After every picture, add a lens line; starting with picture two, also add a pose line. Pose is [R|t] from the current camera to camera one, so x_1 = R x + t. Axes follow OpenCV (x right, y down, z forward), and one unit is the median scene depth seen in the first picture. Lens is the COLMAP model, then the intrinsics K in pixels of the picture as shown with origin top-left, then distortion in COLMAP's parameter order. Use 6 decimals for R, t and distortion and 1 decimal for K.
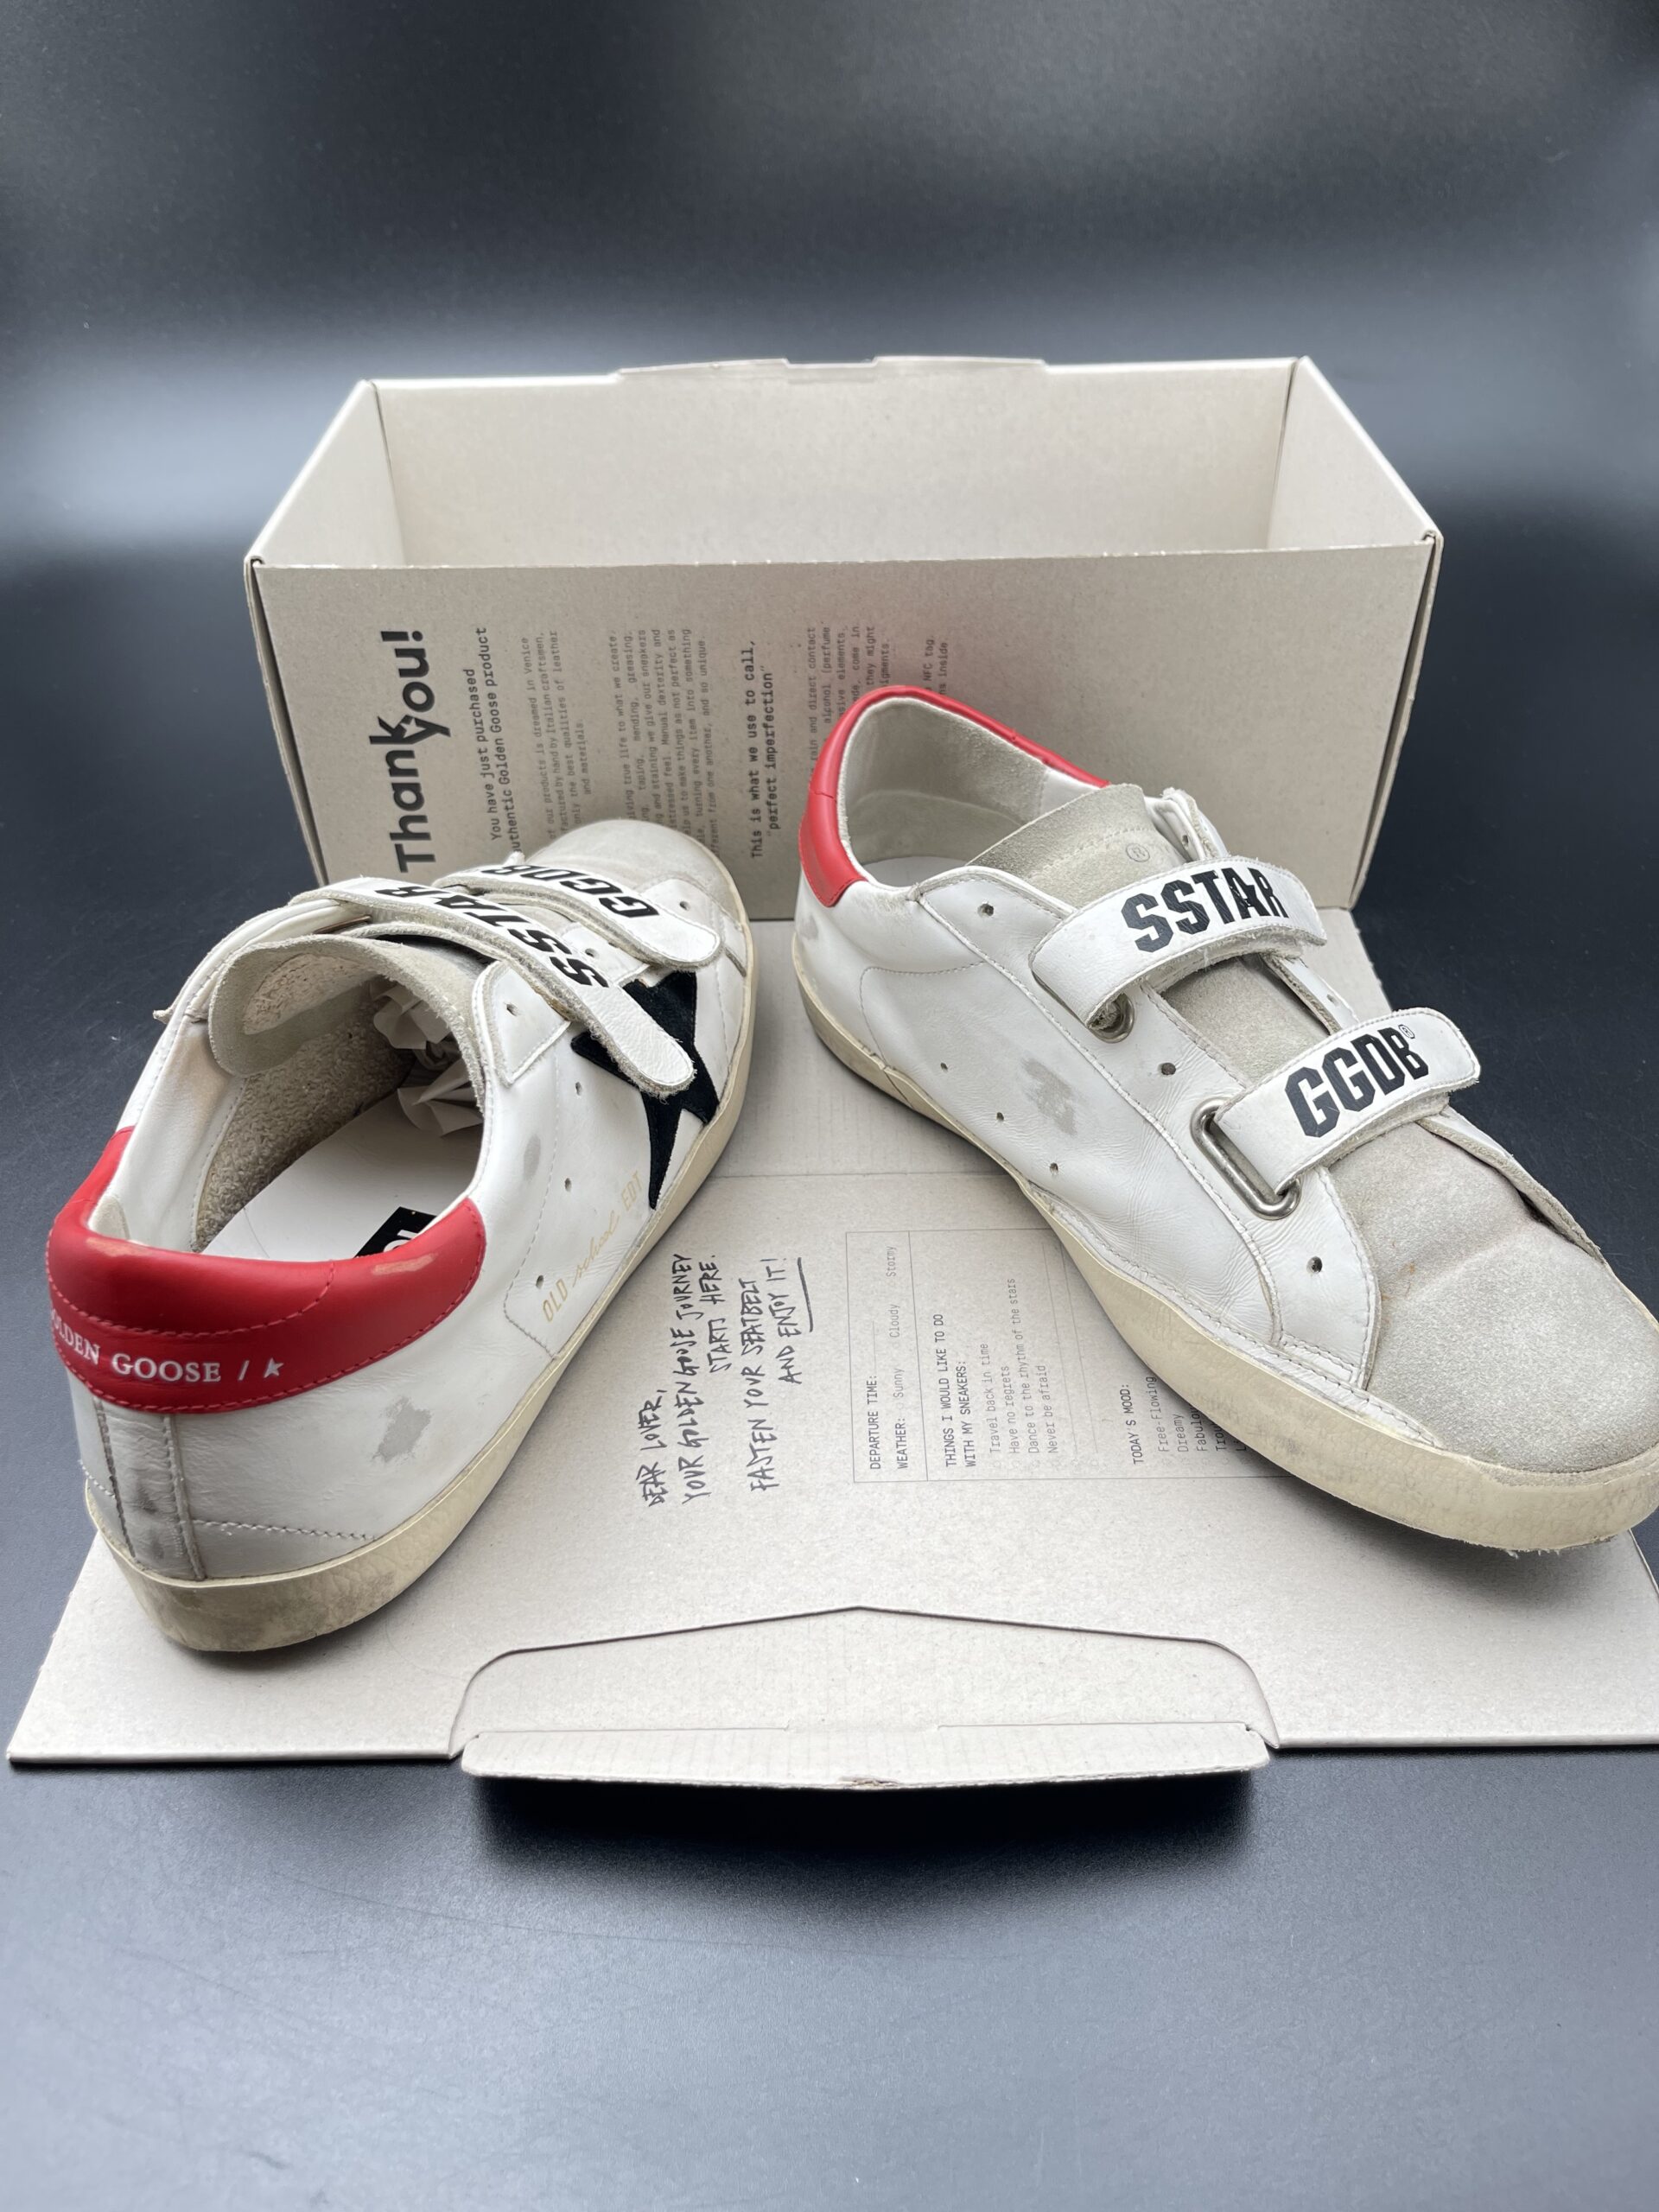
lens RADIAL K [[1722.2, 0, 796.0], [0, 1722.2, 1167.1], [0, 0, 1]] dist [0.030607, -0.065260]
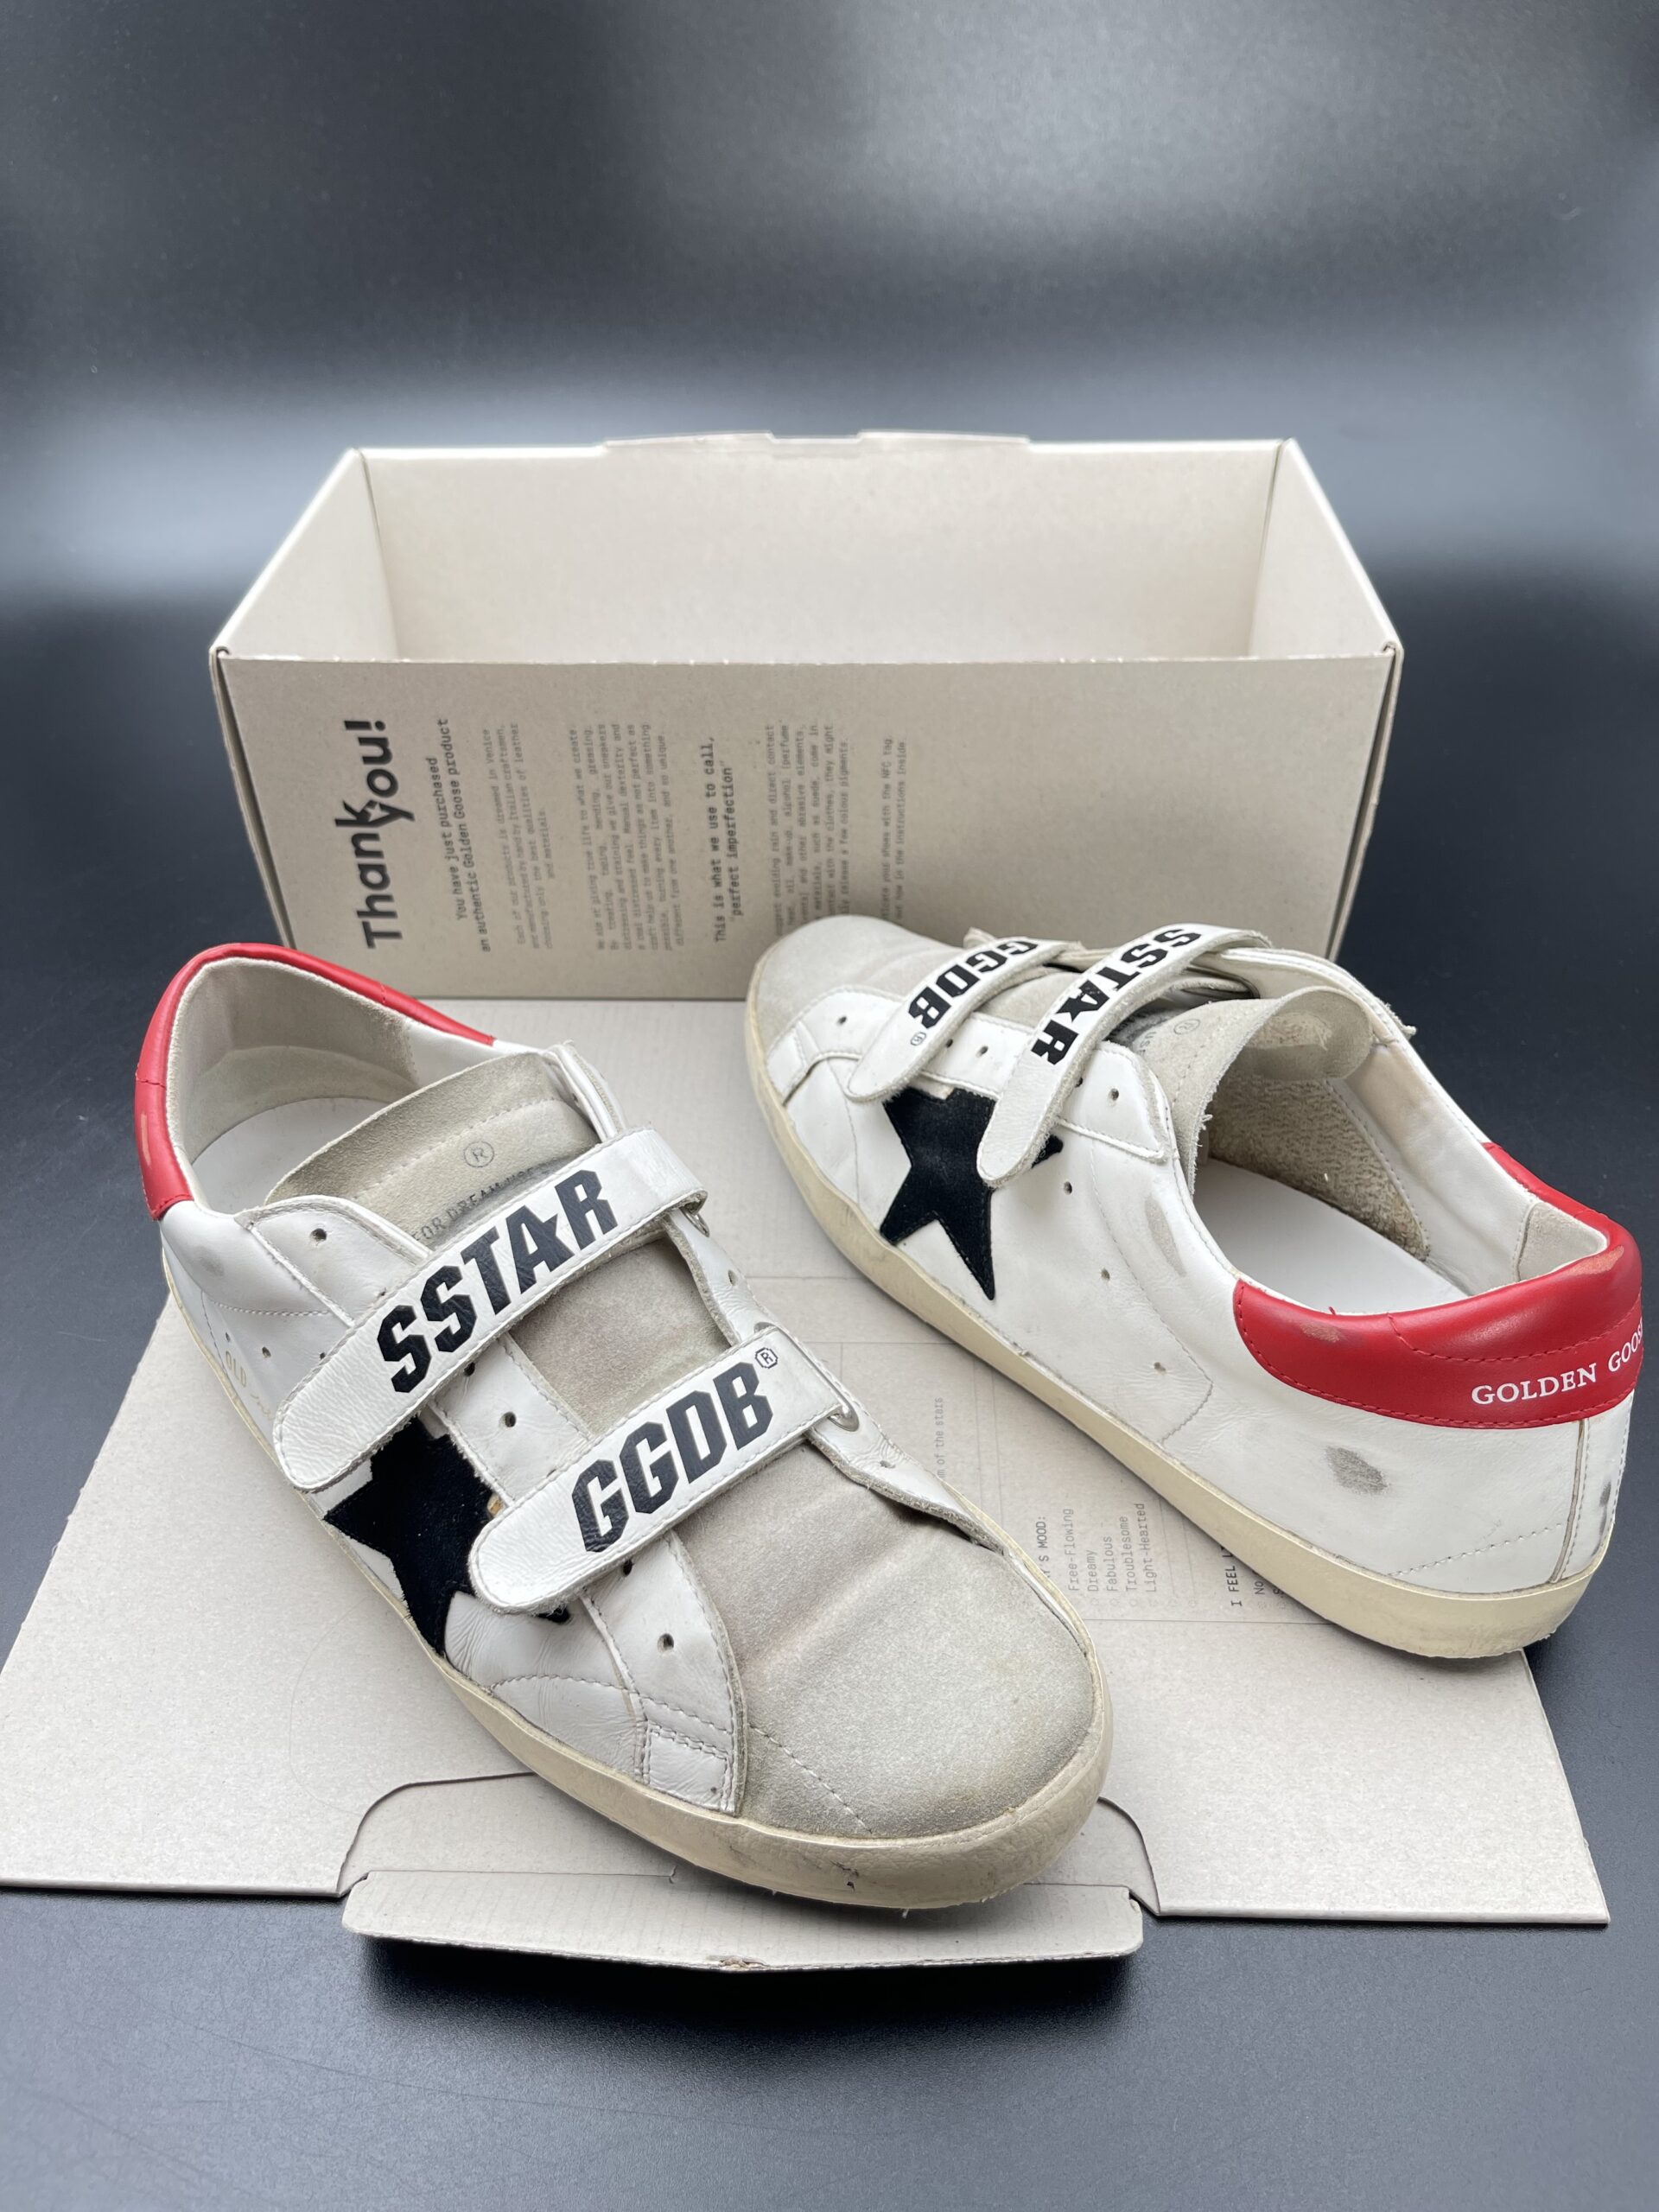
lens RADIAL K [[1722.2, 0, 805.8], [0, 1722.2, 1140.6], [0, 0, 1]] dist [0.030607, -0.065260]
pose [[0.999466, 0.023632, -0.022552, 0.058042], [-0.023622, 0.999721, 0.000716, -0.072306], [0.022563, -0.000183, 0.999745, -0.002632]]
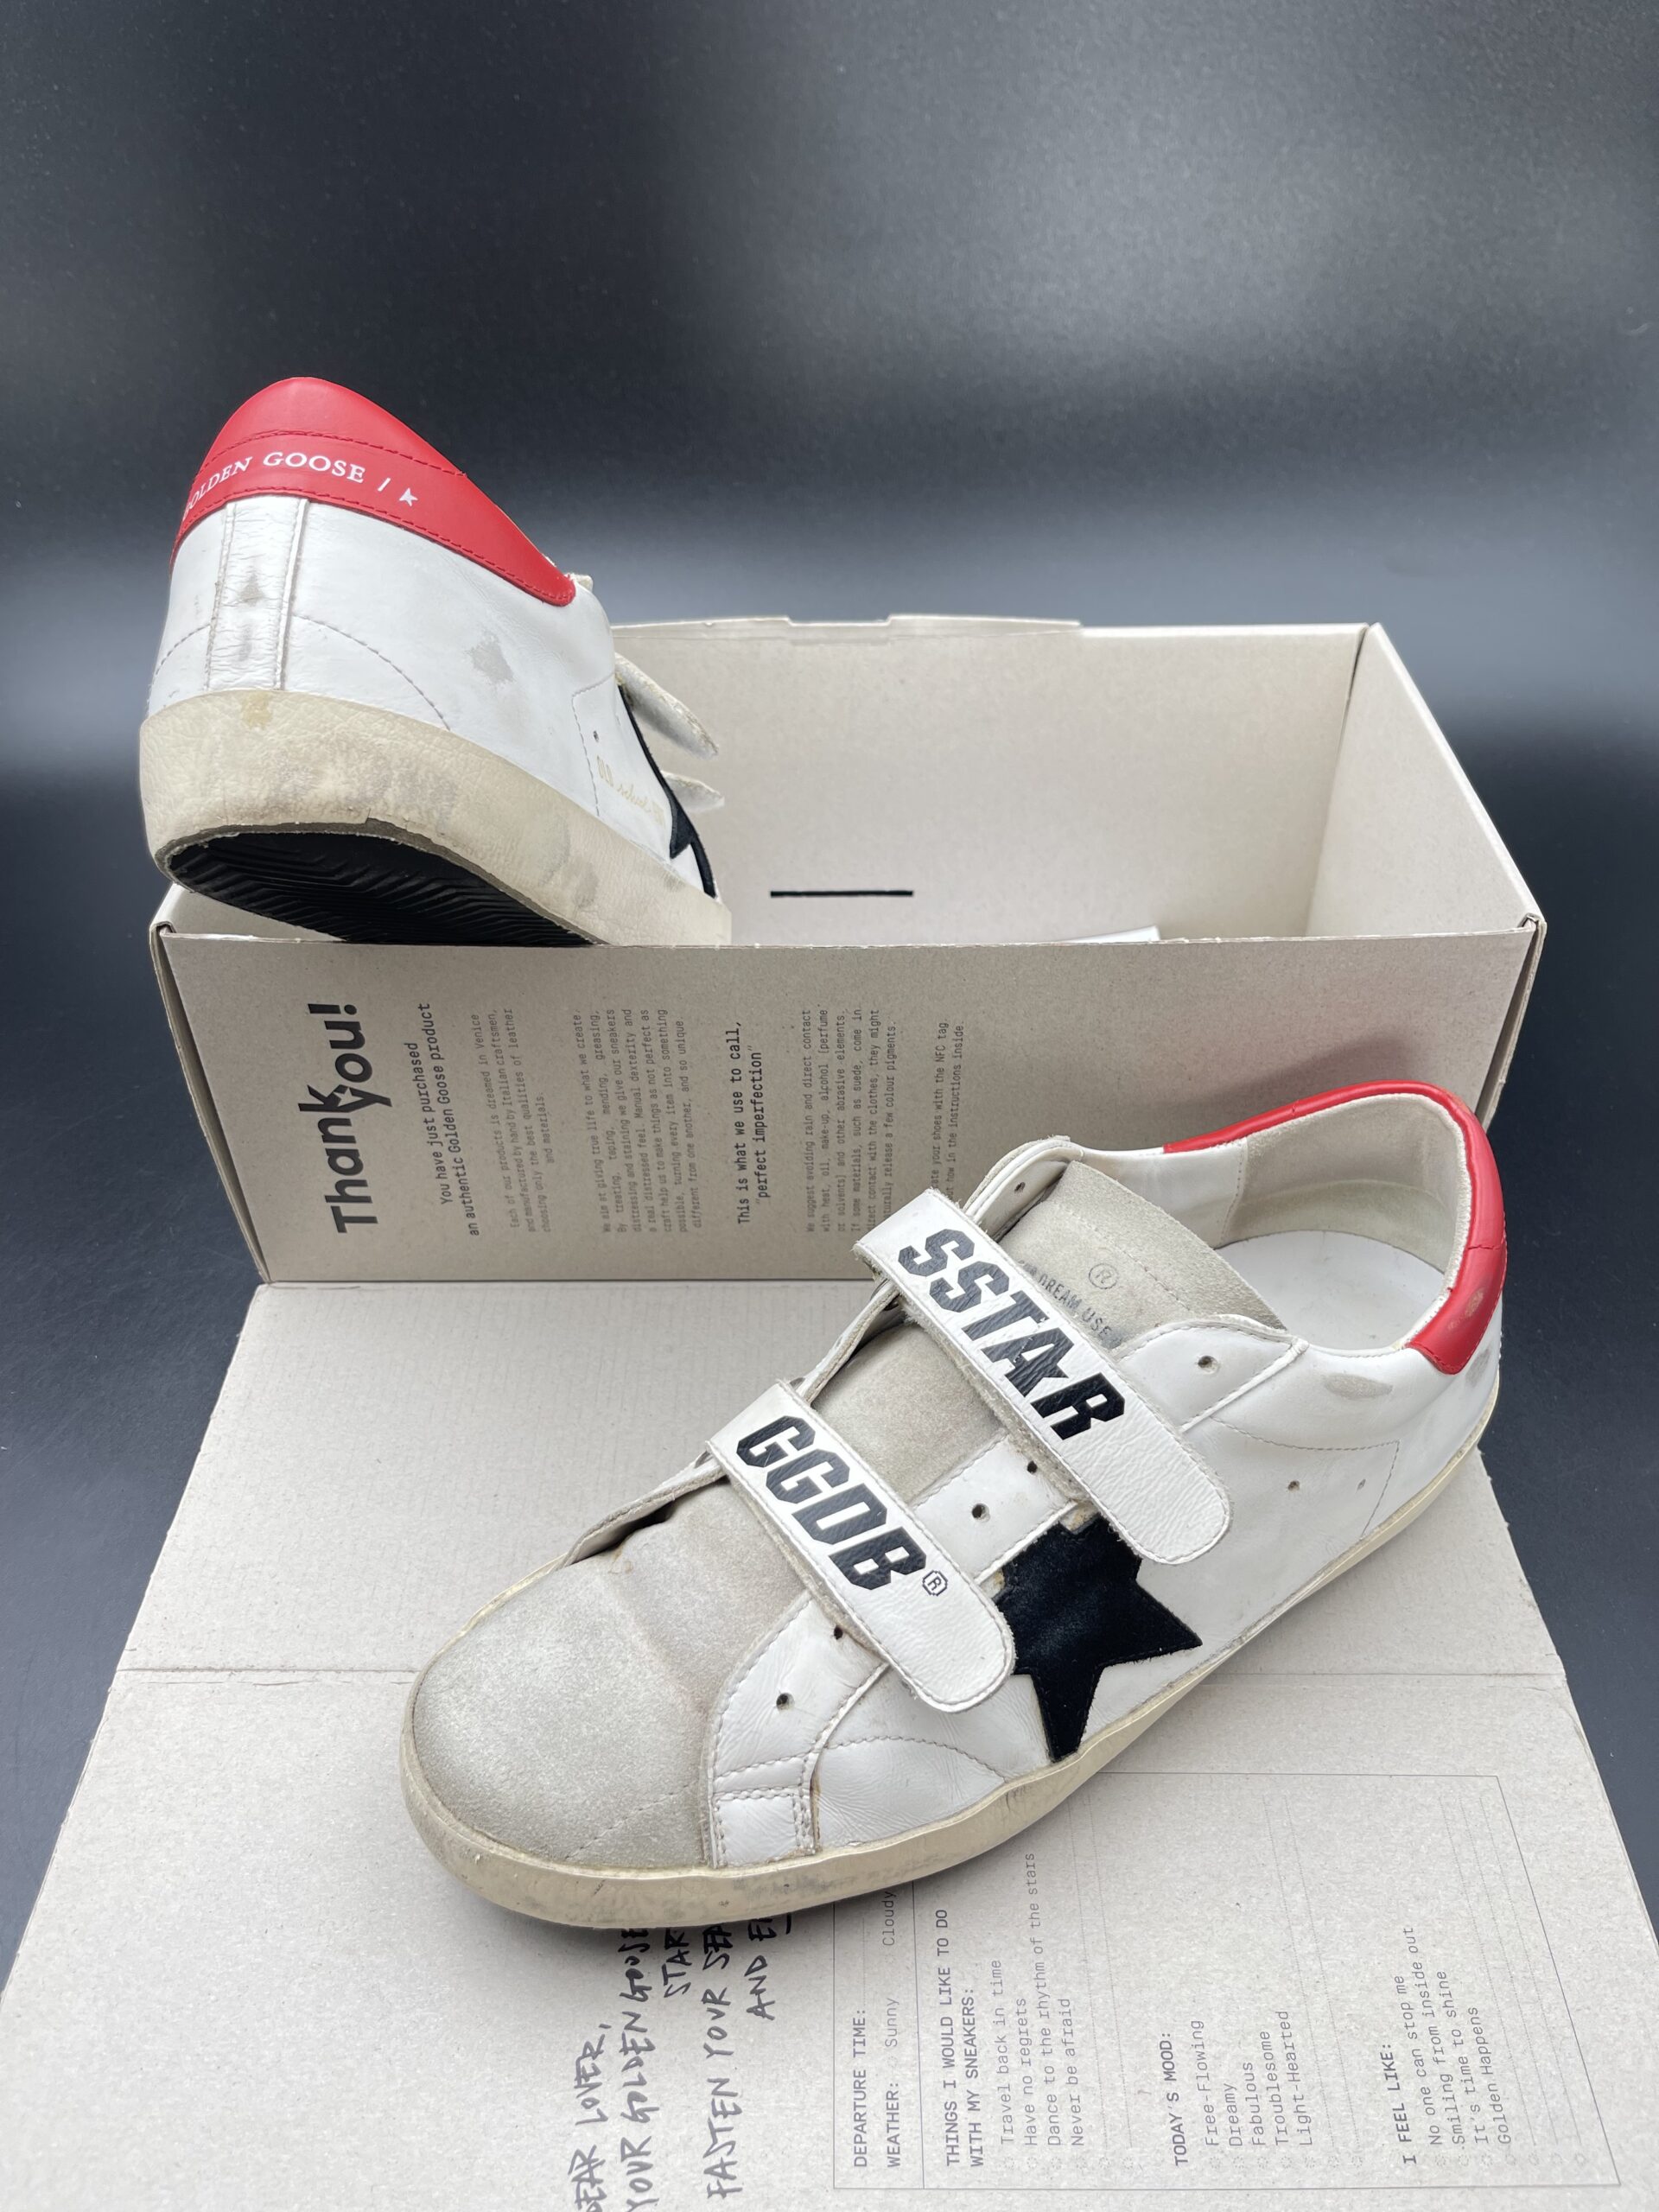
lens RADIAL K [[1722.2, 0, 797.9], [0, 1722.2, 1162.3], [0, 0, 1]] dist [0.030607, -0.065260]
pose [[0.999863, 0.013884, -0.008963, 0.013292], [-0.013878, 0.999903, 0.000758, -0.235653], [0.008972, -0.000633, 0.999960, 0.139081]]
